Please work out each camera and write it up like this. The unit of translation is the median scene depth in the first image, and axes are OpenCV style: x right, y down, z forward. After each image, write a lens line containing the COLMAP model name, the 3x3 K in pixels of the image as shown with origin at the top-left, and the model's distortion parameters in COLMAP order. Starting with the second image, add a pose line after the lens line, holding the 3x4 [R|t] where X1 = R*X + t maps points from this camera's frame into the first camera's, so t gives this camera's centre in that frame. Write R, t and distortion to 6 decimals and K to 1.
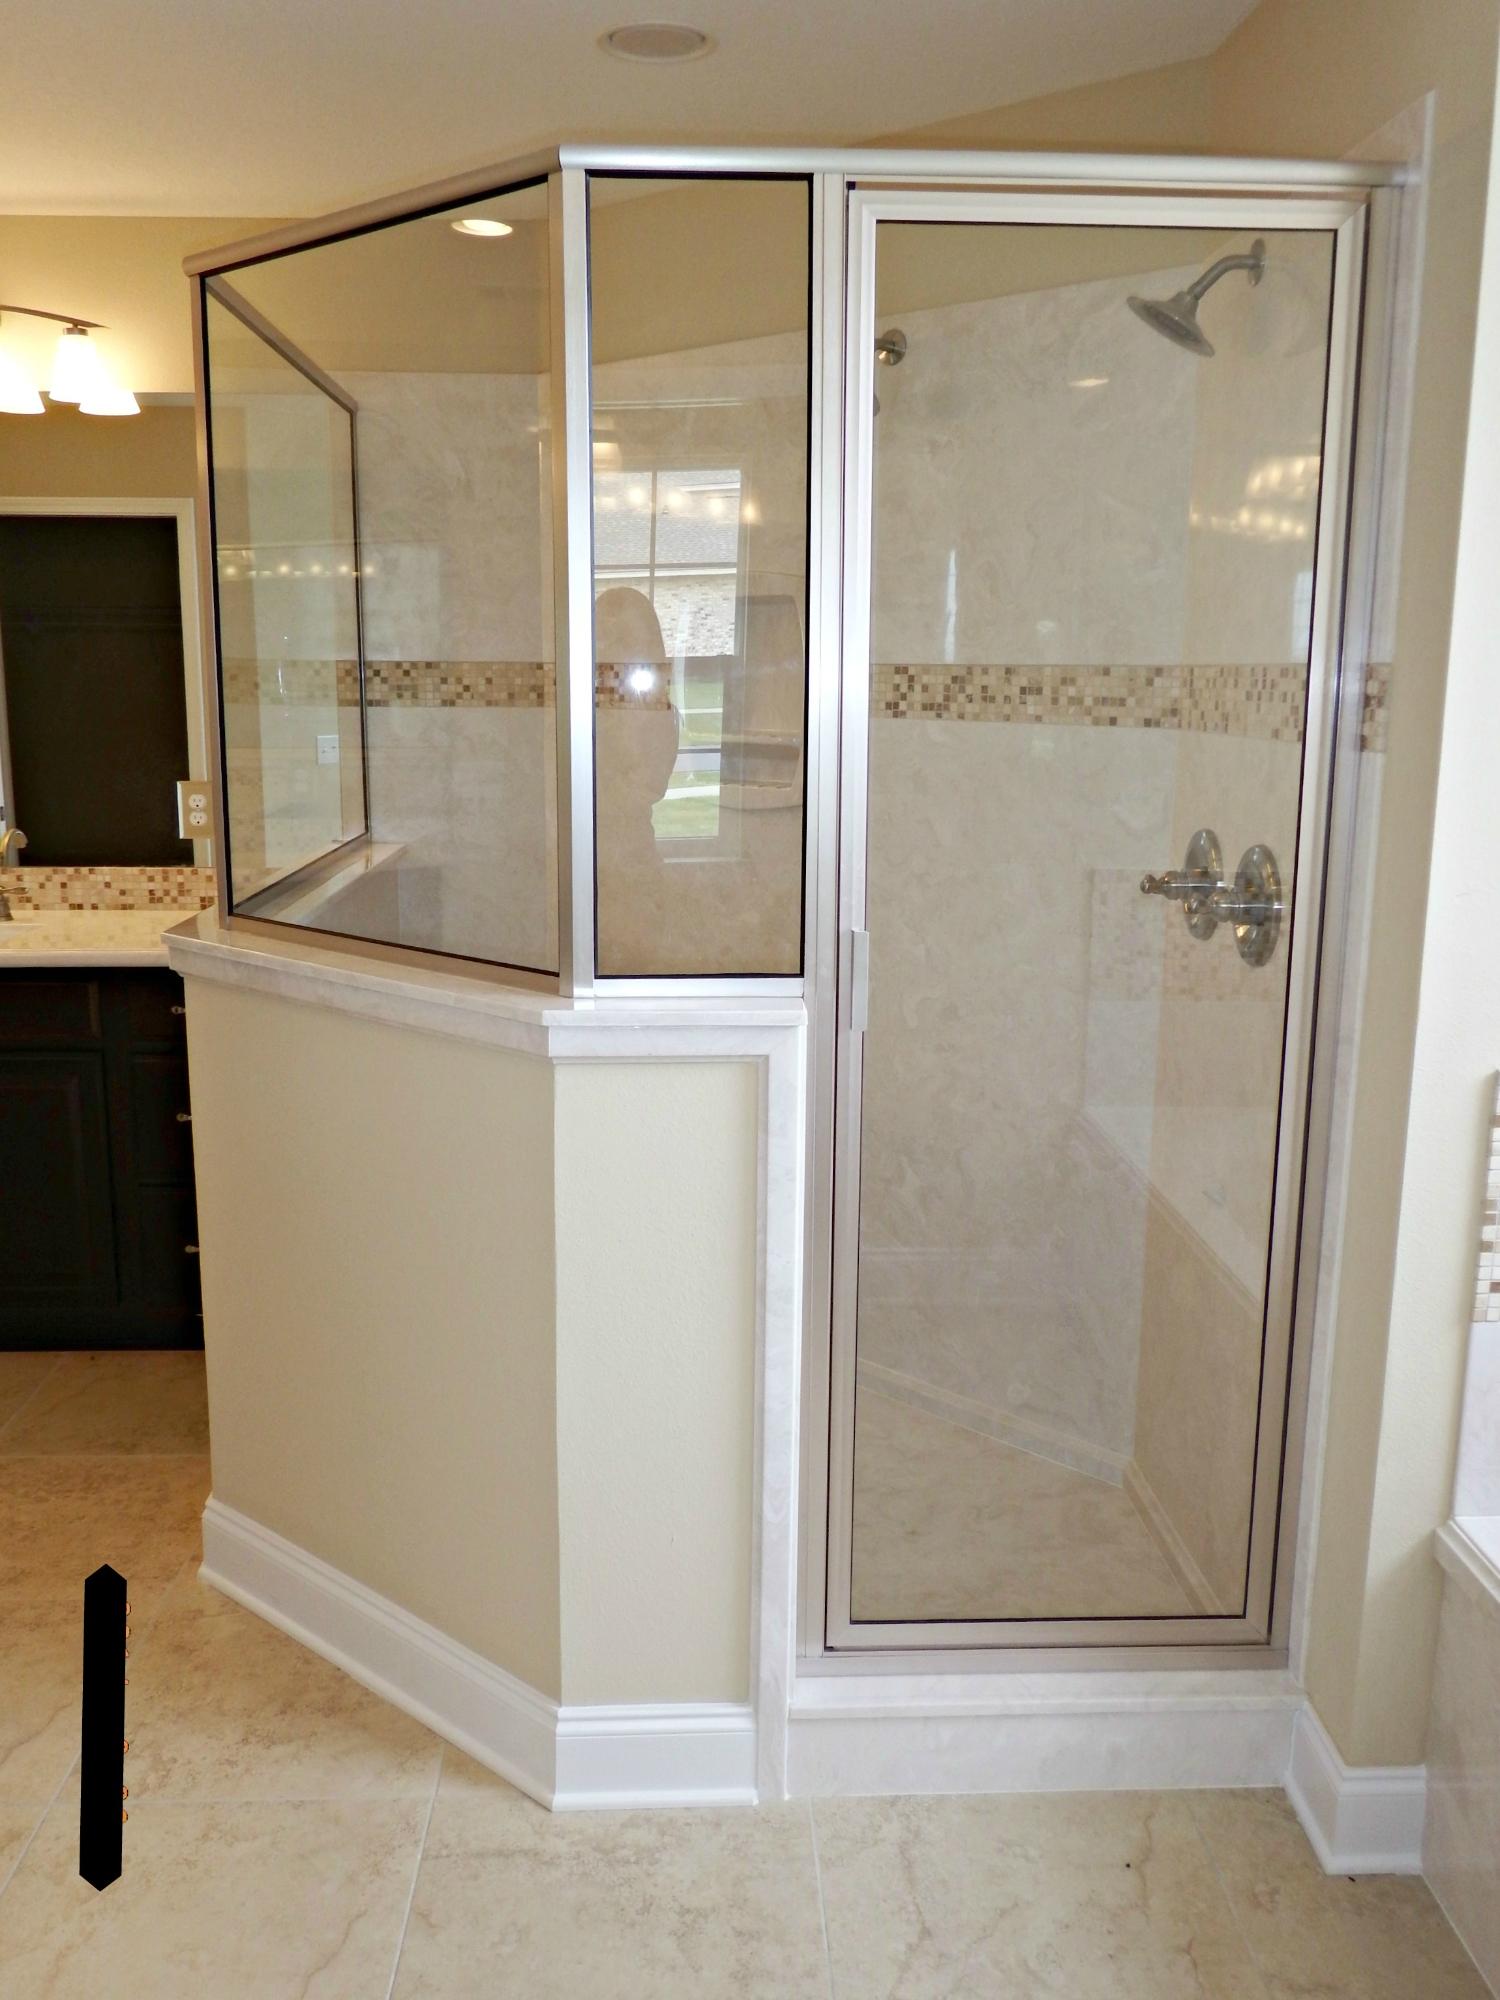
lens RADIAL K [[1695.9, 0, 747.3], [0, 1695.9, 993.8], [0, 0, 1]] dist [0.043049, -0.002344]
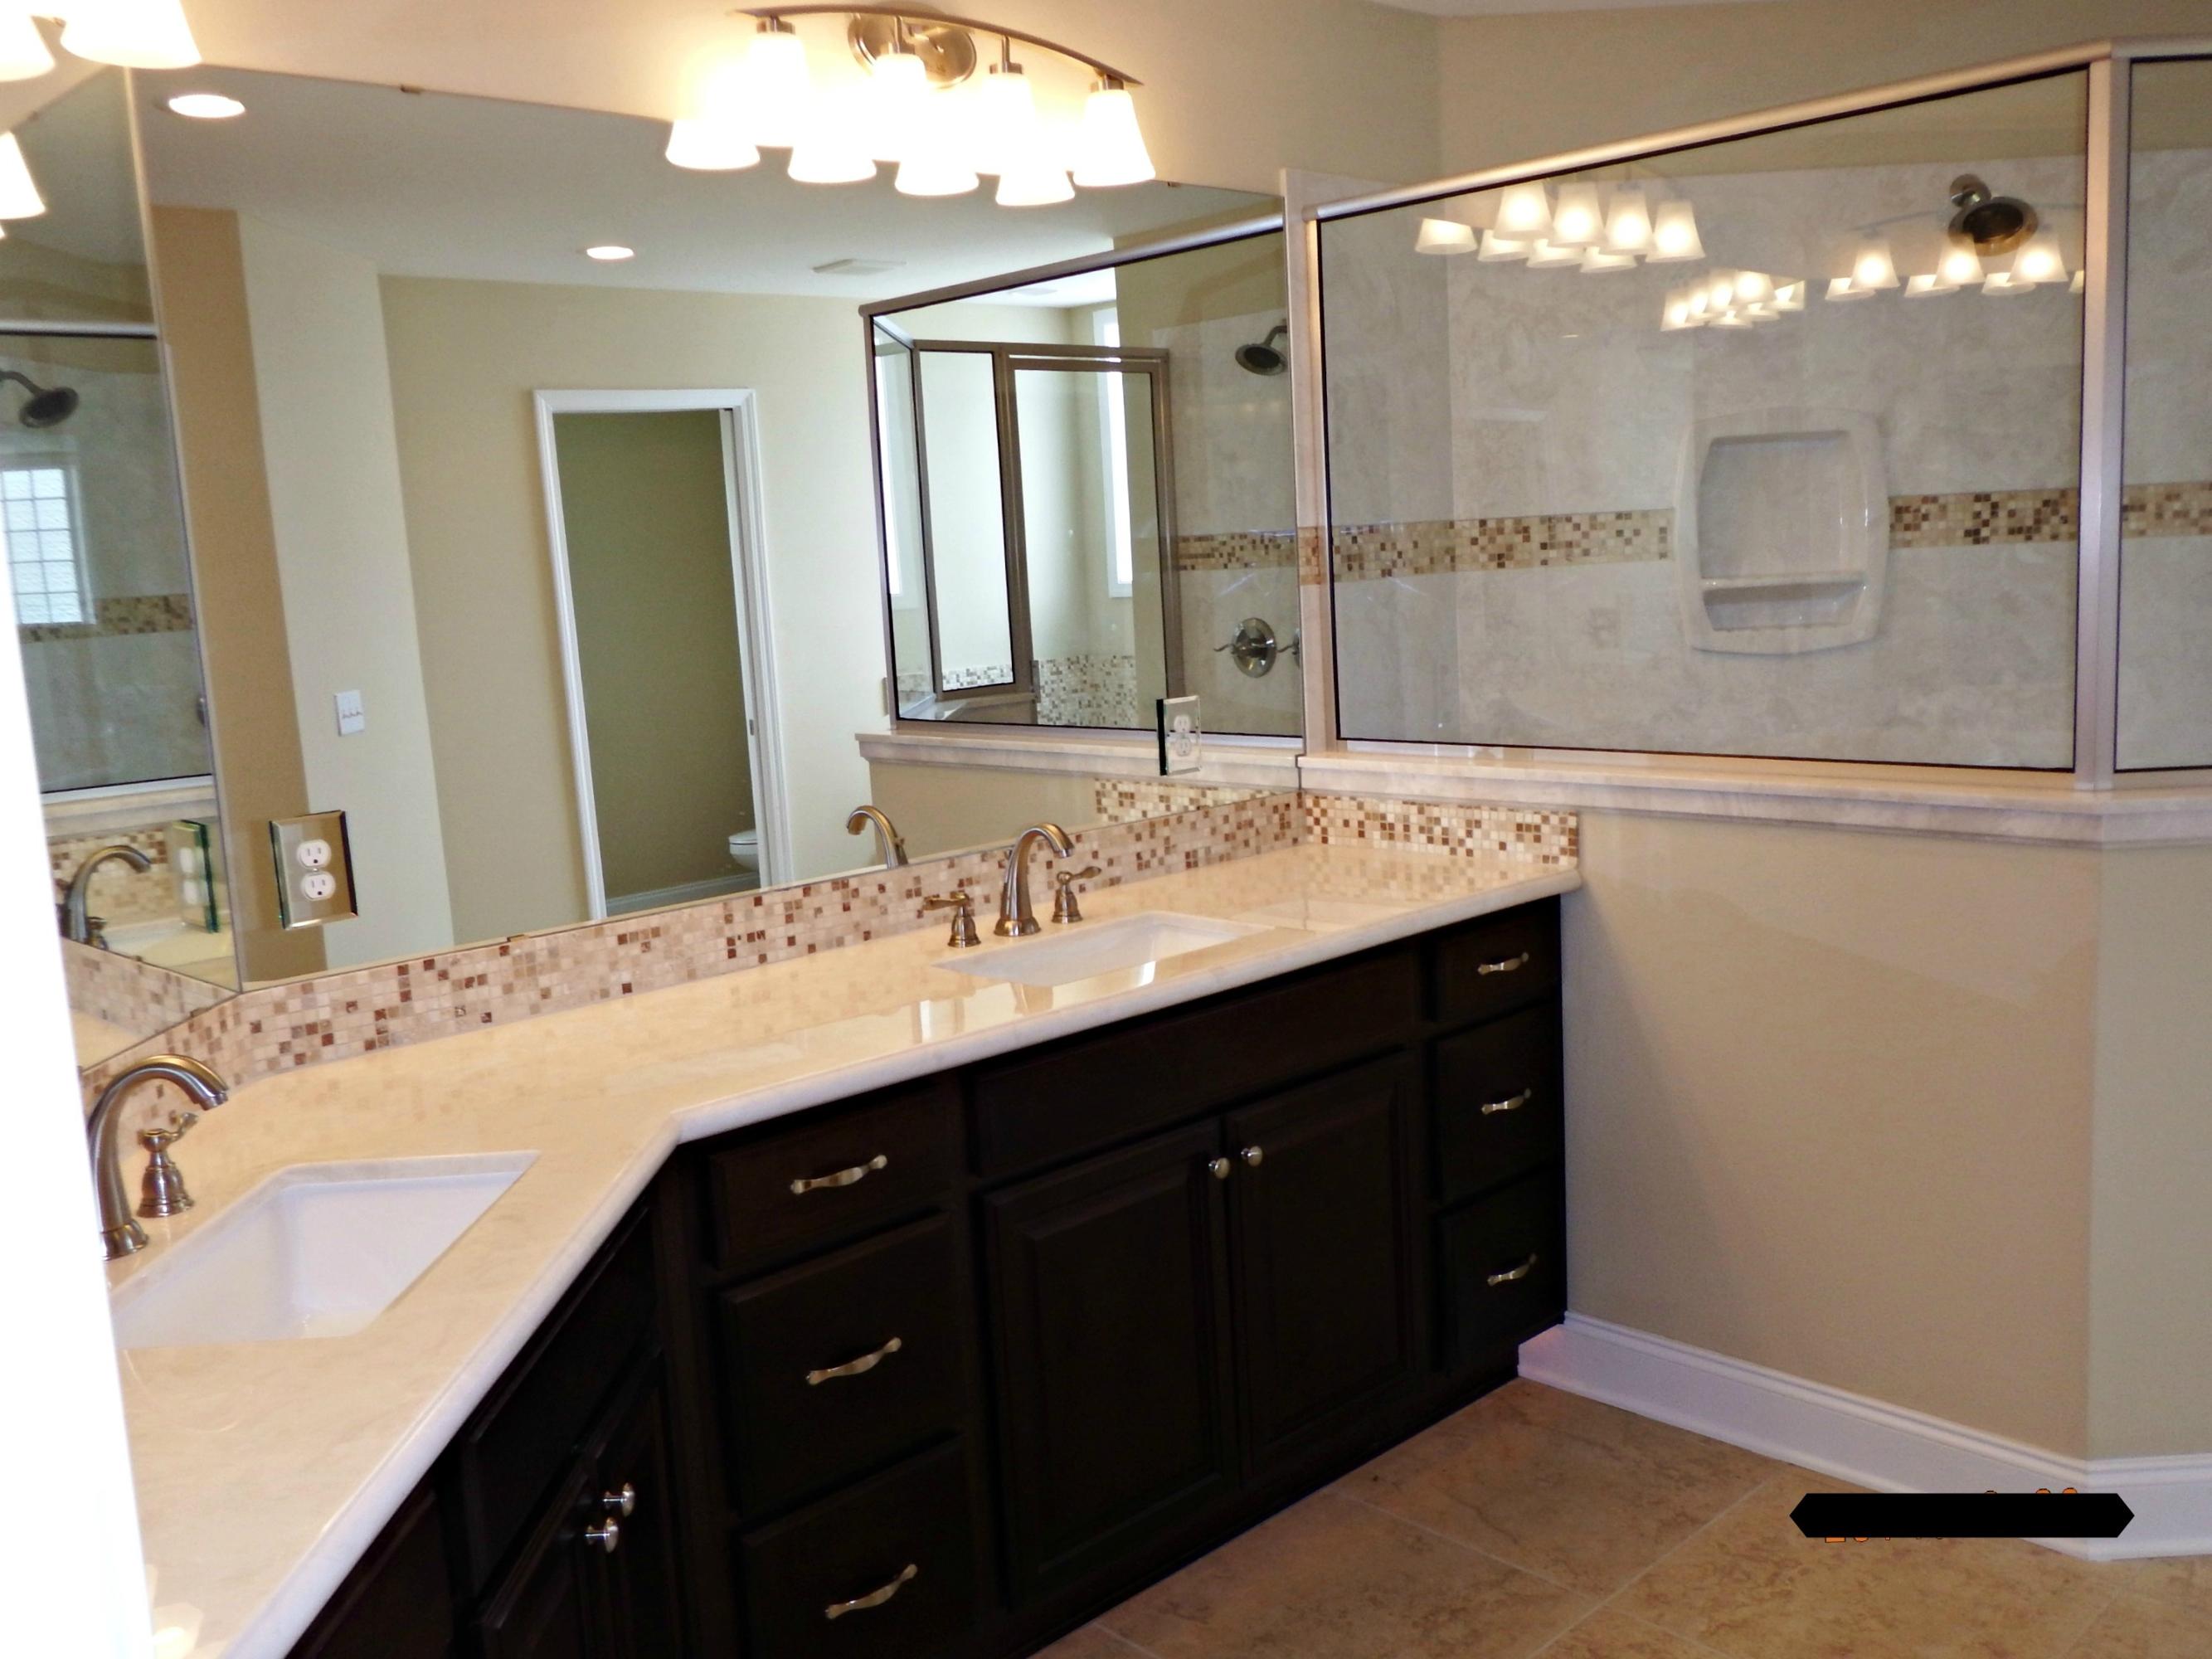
lens RADIAL K [[1921.9, 0, 1107.3], [0, 1921.9, 851.0], [0, 0, 1]] dist [-0.001035, -0.007283]
pose [[0.746976, -0.151931, 0.647259, -1.117271], [0.180822, 0.983267, 0.022122, -0.103010], [-0.639790, 0.100514, 0.761949, 0.478977]]
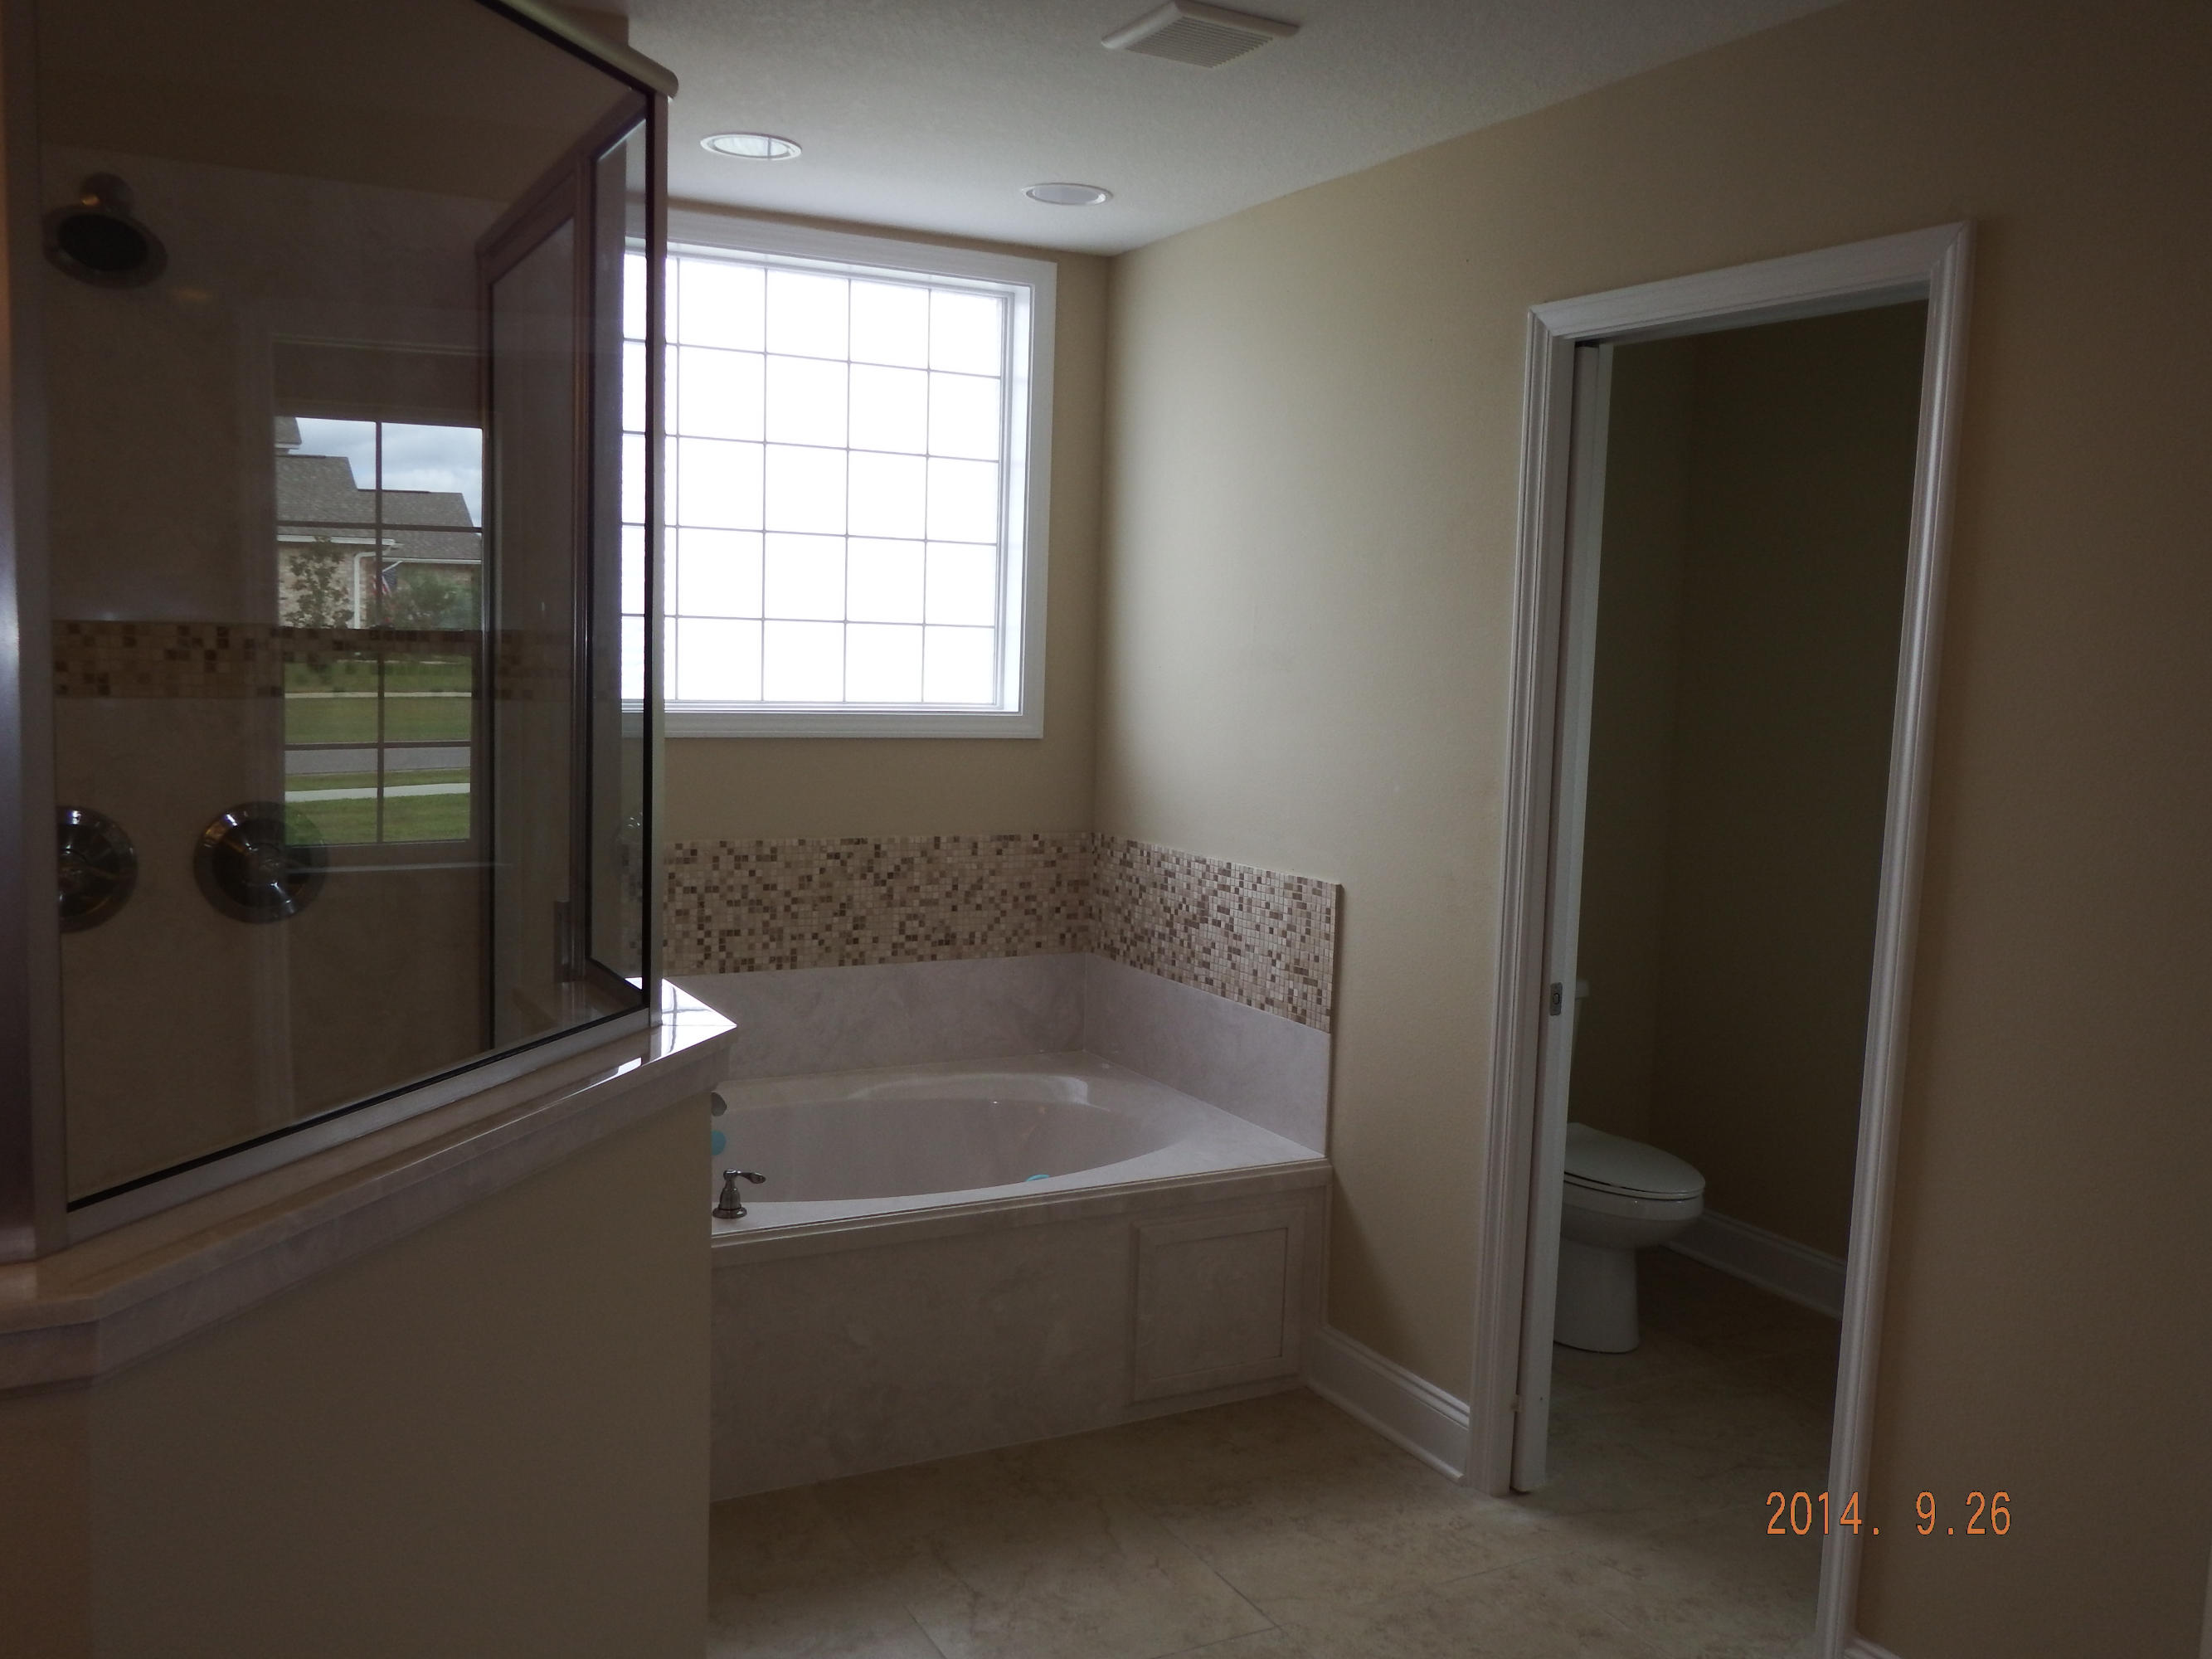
lens RADIAL K [[1860.4, 0, 1104.9], [0, 1860.4, 823.4], [0, 0, 1]] dist [-0.001623, -0.006991]
pose [[-0.443874, -0.108288, 0.889522, -0.690289], [0.139368, 0.972249, 0.187904, -0.163133], [-0.885185, 0.207376, -0.416464, 0.784578]]
